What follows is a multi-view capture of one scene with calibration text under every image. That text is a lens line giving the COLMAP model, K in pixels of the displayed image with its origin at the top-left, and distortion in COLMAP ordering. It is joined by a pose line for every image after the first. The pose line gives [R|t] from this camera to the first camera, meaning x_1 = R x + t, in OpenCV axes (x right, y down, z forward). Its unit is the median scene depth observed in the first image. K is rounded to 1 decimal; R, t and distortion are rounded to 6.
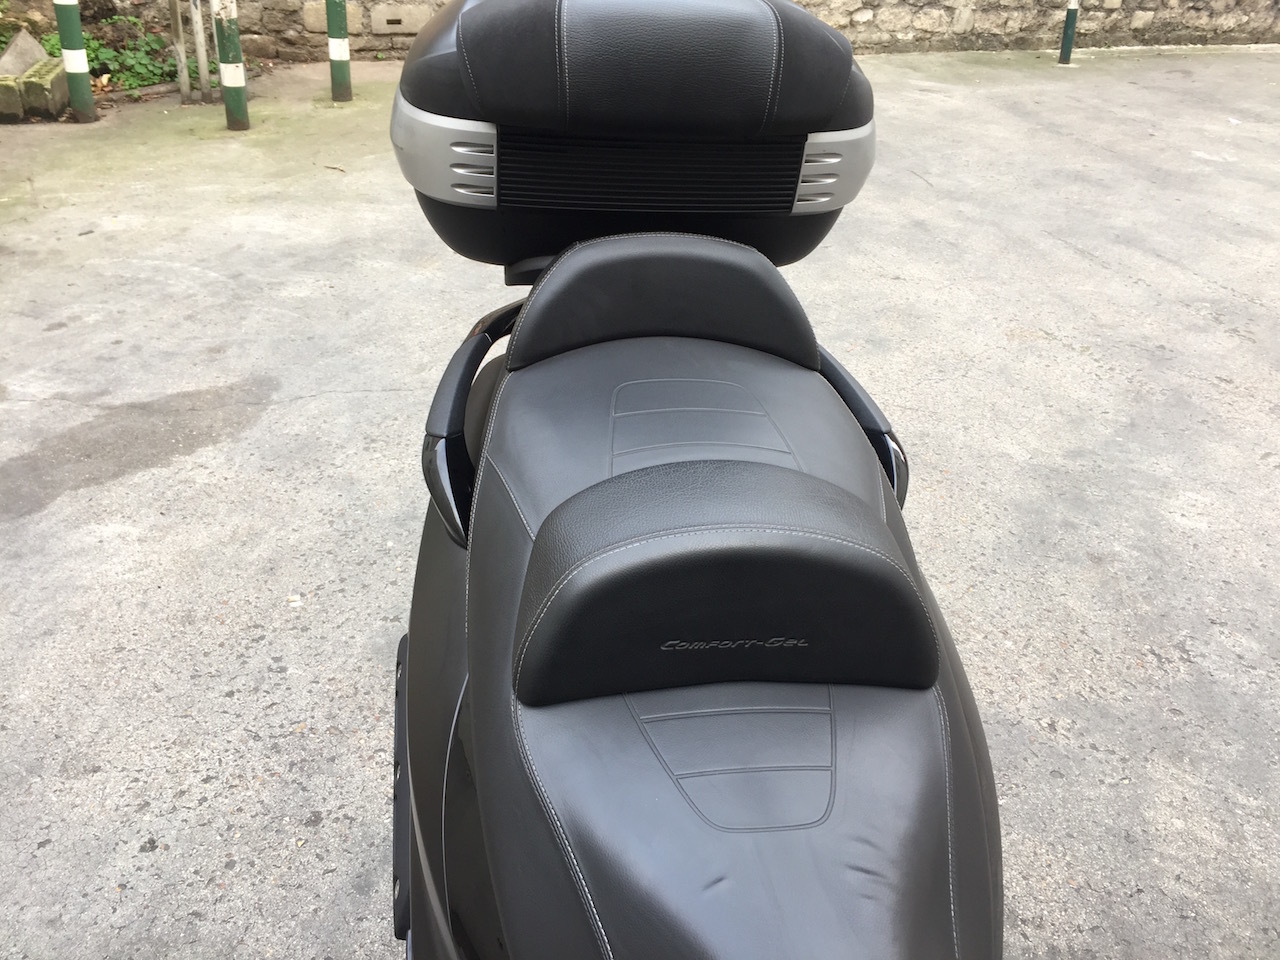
lens RADIAL K [[1096.8, 0, 636.1], [0, 1096.8, 449.6], [0, 0, 1]] dist [0.079562, -0.115211]
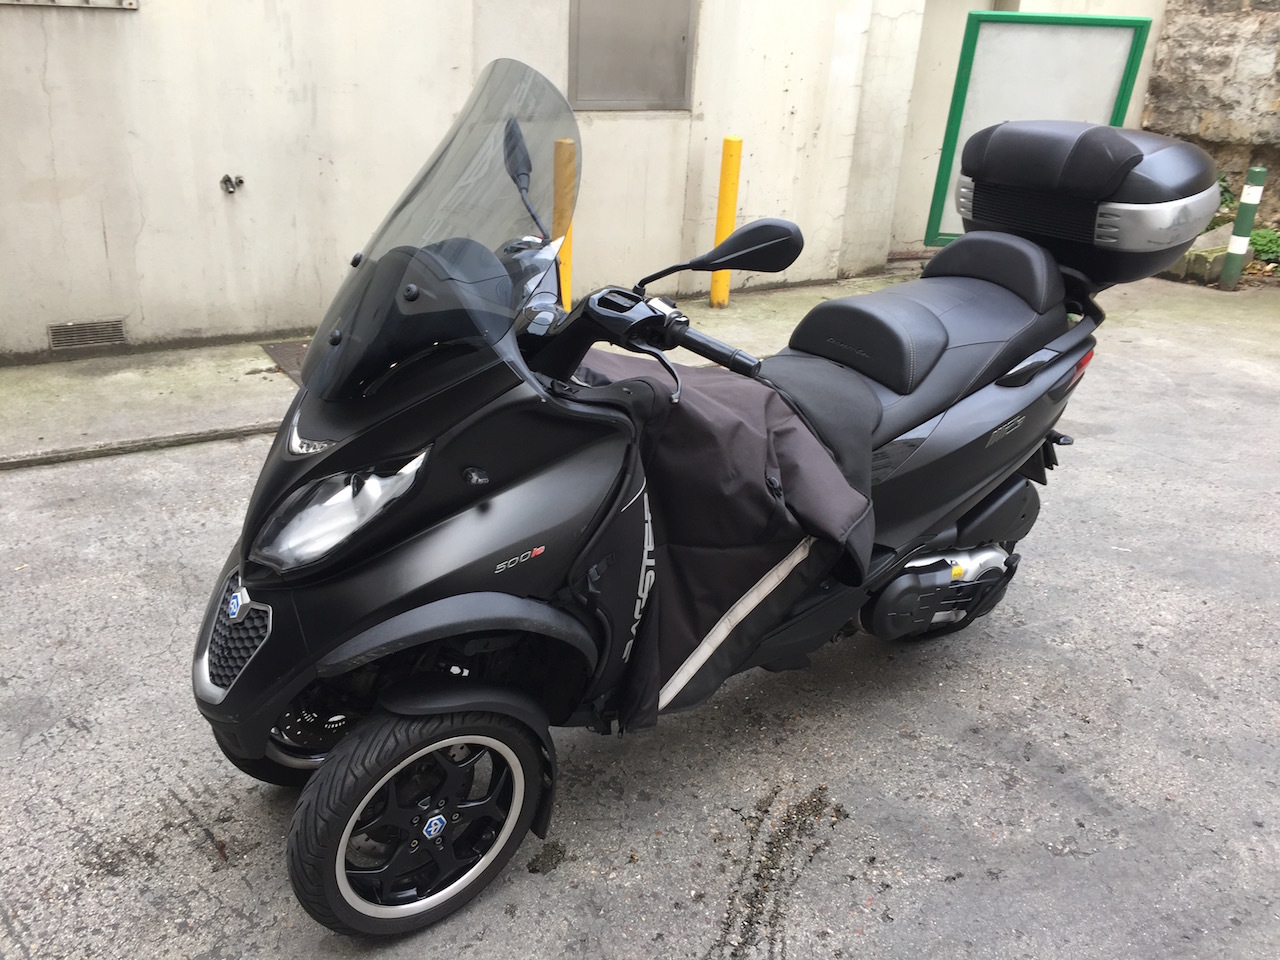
lens RADIAL K [[1096.8, 0, 651.2], [0, 1096.8, 478.0], [0, 0, 1]] dist [0.079562, -0.115211]
pose [[0.412262, 0.308656, -0.857189, 0.610202], [-0.456347, 0.884285, 0.098934, 0.110941], [0.788535, 0.350389, 0.505411, -0.147417]]
